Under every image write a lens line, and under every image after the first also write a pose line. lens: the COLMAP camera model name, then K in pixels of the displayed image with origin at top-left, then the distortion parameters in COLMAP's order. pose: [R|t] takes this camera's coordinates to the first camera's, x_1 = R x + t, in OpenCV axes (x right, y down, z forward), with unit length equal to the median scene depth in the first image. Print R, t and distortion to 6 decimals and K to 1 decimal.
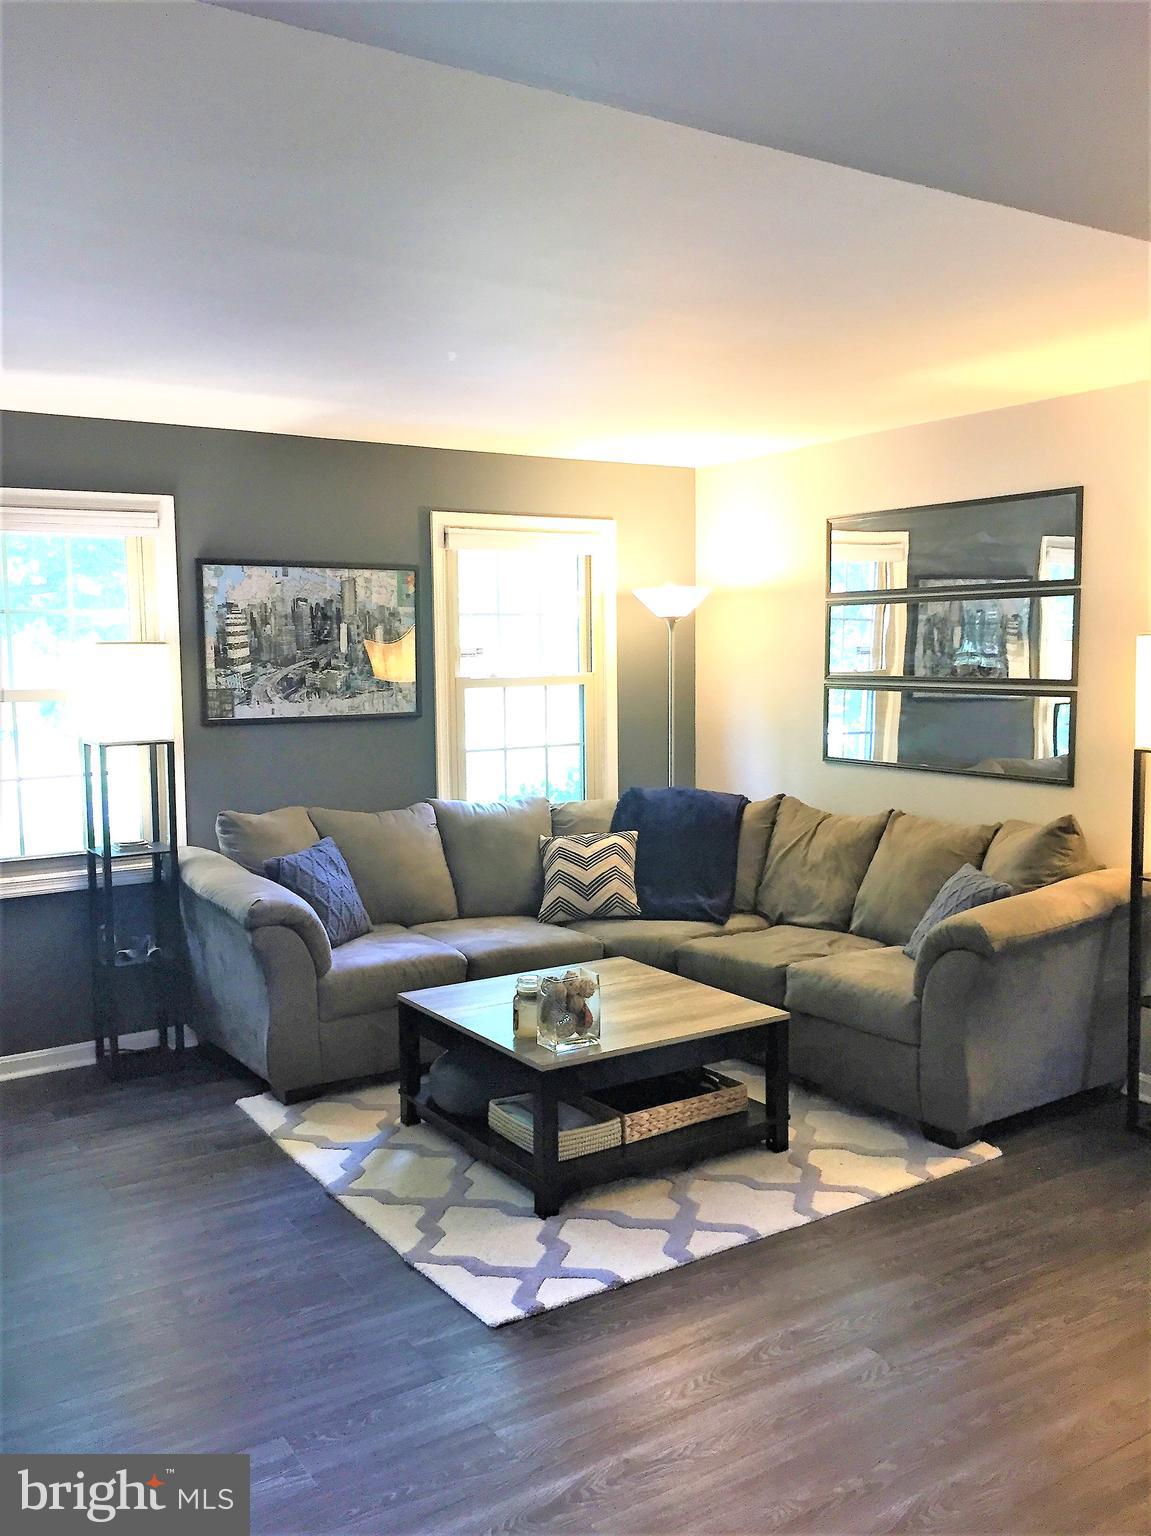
lens RADIAL K [[1298.0, 0, 575.5], [0, 1298.0, 768.0], [0, 0, 1]] dist [0.053712, -0.000660]
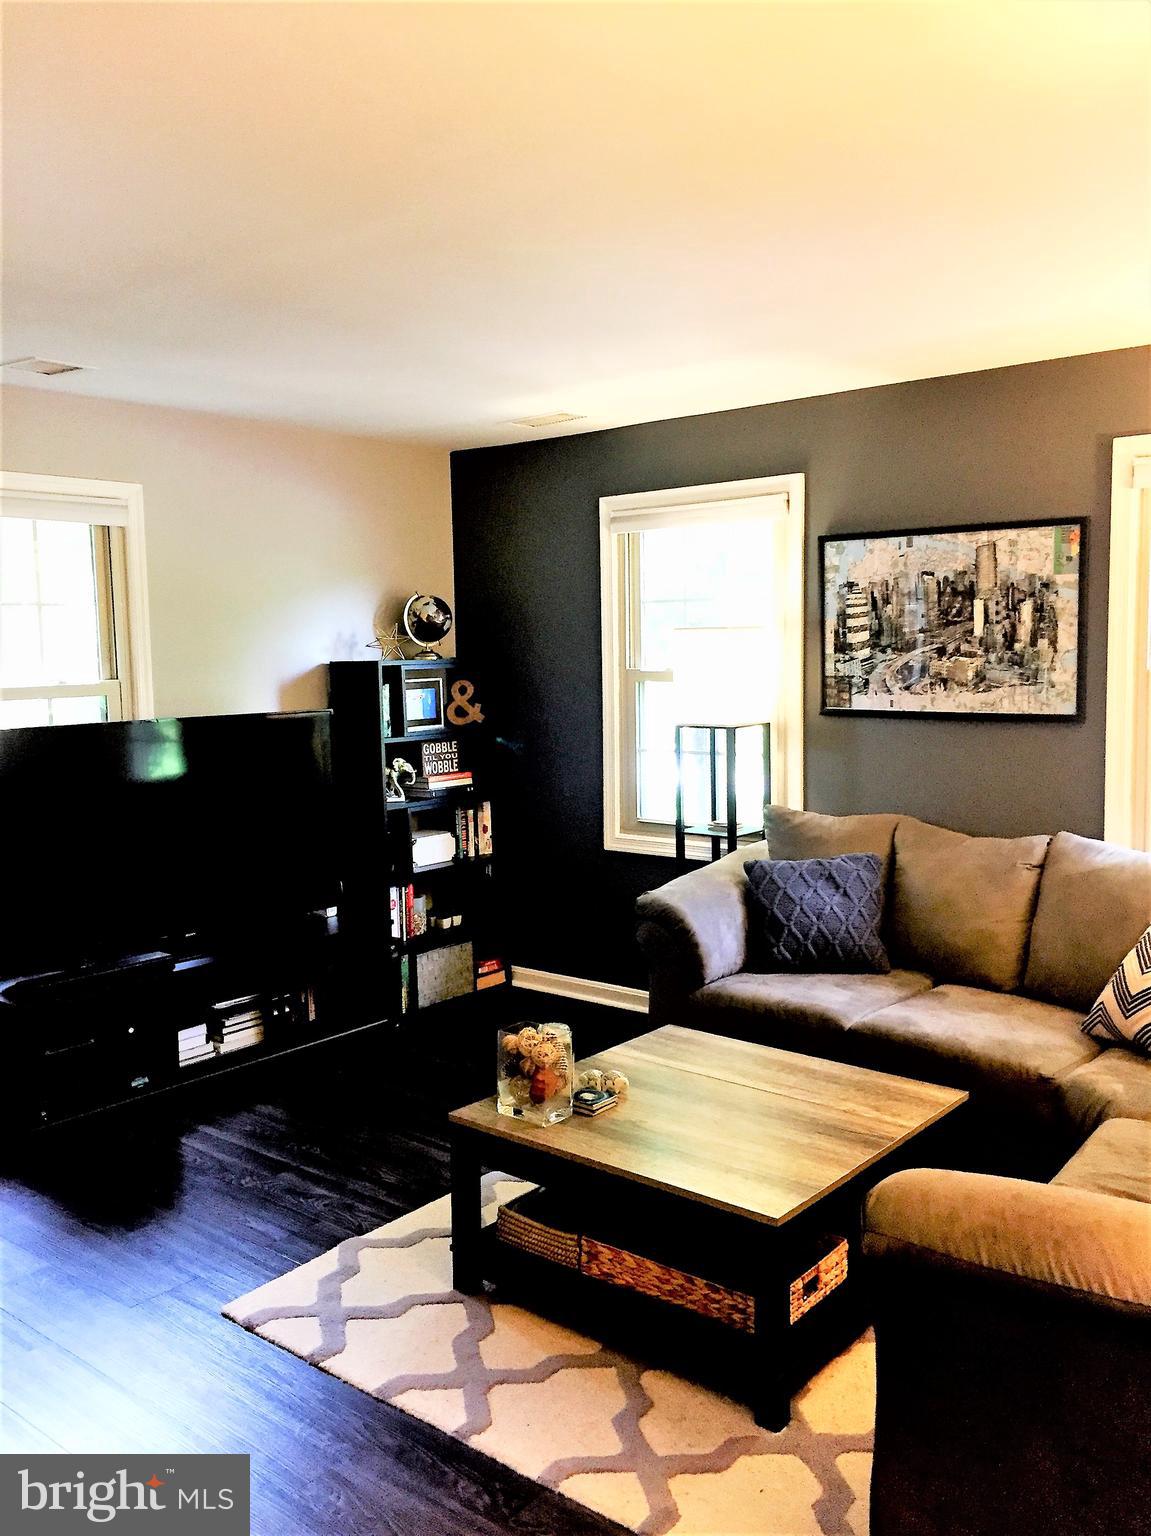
lens RADIAL K [[1298.0, 0, 575.5], [0, 1298.0, 768.0], [0, 0, 1]] dist [0.053712, -0.000660]
pose [[0.295267, 0.099409, -0.950229, 0.546783], [-0.077910, 0.993765, 0.079754, -0.054182], [0.952233, 0.050484, 0.301171, 0.541614]]
